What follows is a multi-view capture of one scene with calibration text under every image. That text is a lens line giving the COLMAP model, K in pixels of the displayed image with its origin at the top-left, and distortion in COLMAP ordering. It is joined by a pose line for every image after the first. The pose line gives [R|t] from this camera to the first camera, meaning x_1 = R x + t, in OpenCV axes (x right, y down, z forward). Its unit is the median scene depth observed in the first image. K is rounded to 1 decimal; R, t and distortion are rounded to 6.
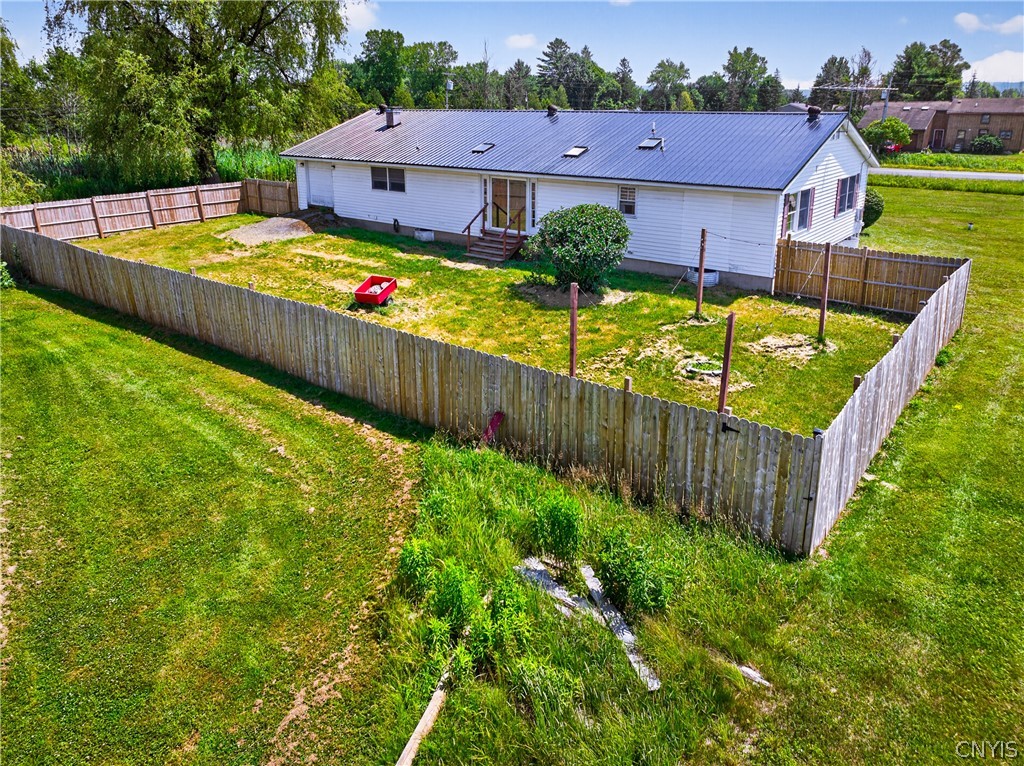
lens RADIAL K [[689.2, 0, 517.5], [0, 689.2, 320.4], [0, 0, 1]] dist [0.001561, -0.002722]
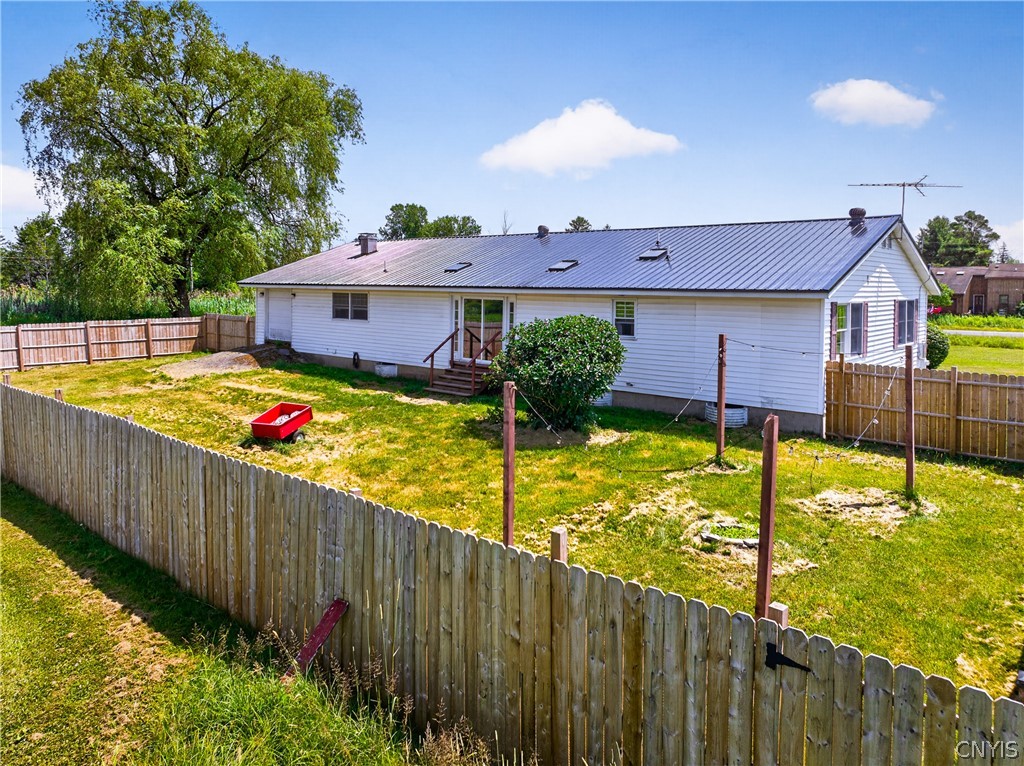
lens RADIAL K [[697.8, 0, 513.0], [0, 697.8, 331.0], [0, 0, 1]] dist [0.003262, -0.008262]
pose [[0.998980, 0.012720, -0.043335, 0.075903], [-0.022450, 0.972430, -0.232110, 0.031320], [0.039188, 0.232846, 0.971724, 0.256044]]
